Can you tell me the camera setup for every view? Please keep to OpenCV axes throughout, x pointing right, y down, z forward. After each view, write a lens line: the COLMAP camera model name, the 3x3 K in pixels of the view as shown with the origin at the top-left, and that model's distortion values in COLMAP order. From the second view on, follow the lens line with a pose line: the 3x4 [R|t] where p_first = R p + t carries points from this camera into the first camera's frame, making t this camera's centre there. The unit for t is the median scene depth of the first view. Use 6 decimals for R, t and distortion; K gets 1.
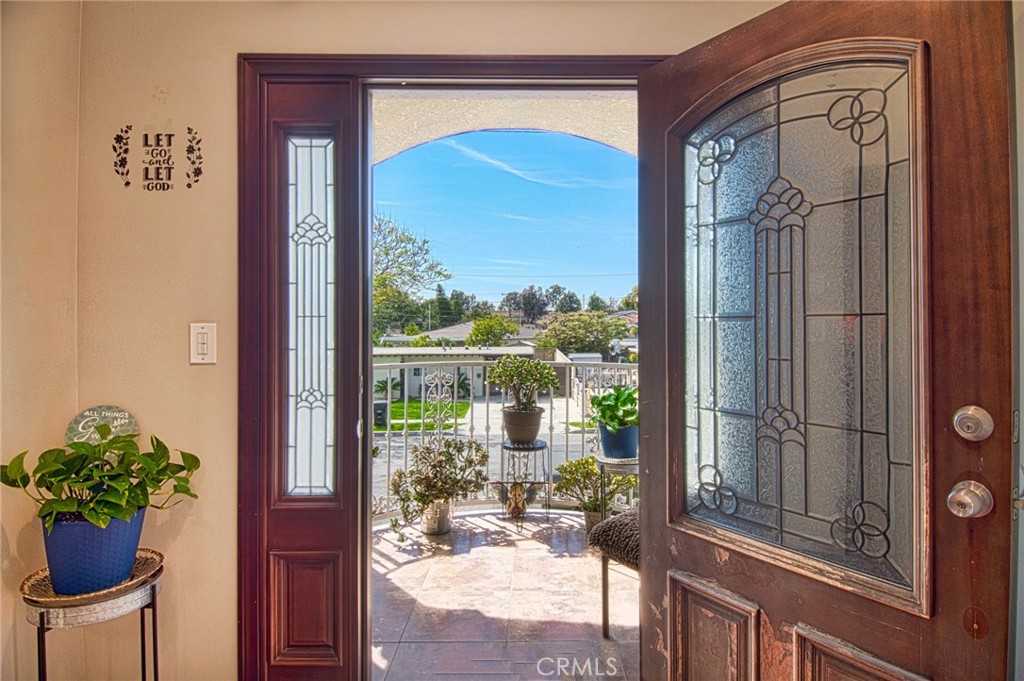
lens RADIAL K [[549.4, 0, 516.4], [0, 549.4, 315.3], [0, 0, 1]] dist [0.002594, 0.000188]
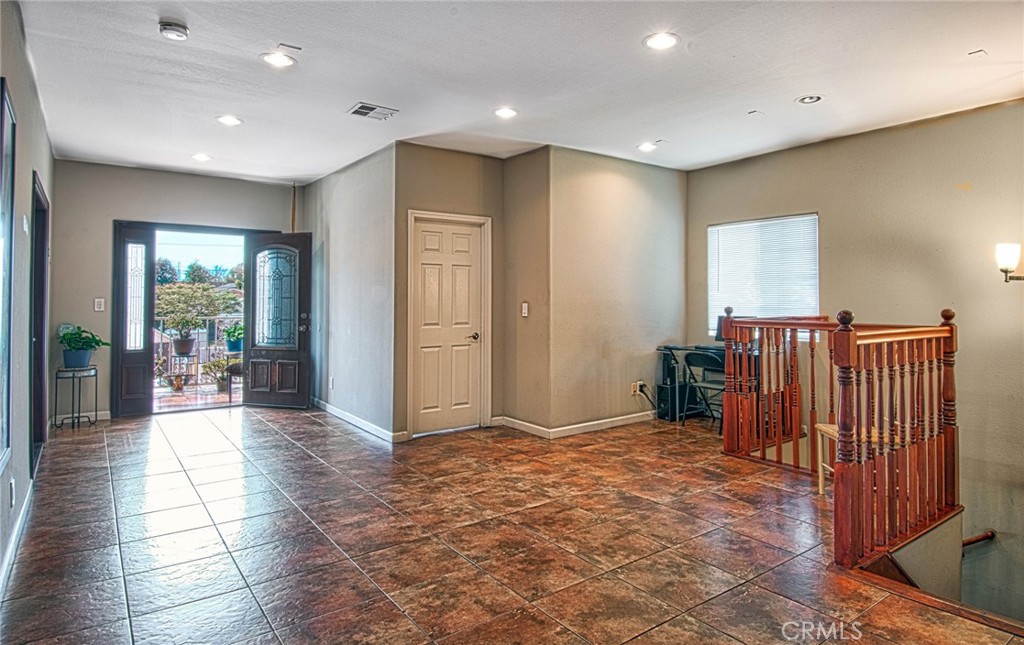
lens RADIAL K [[577.2, 0, 511.7], [0, 577.2, 286.1], [0, 0, 1]] dist [0.042783, 0.000004]
pose [[0.802392, 0.015645, 0.596593, -0.311807], [-0.013202, 0.999877, -0.008465, -0.026755], [-0.596652, -0.001084, 0.802499, -1.494059]]
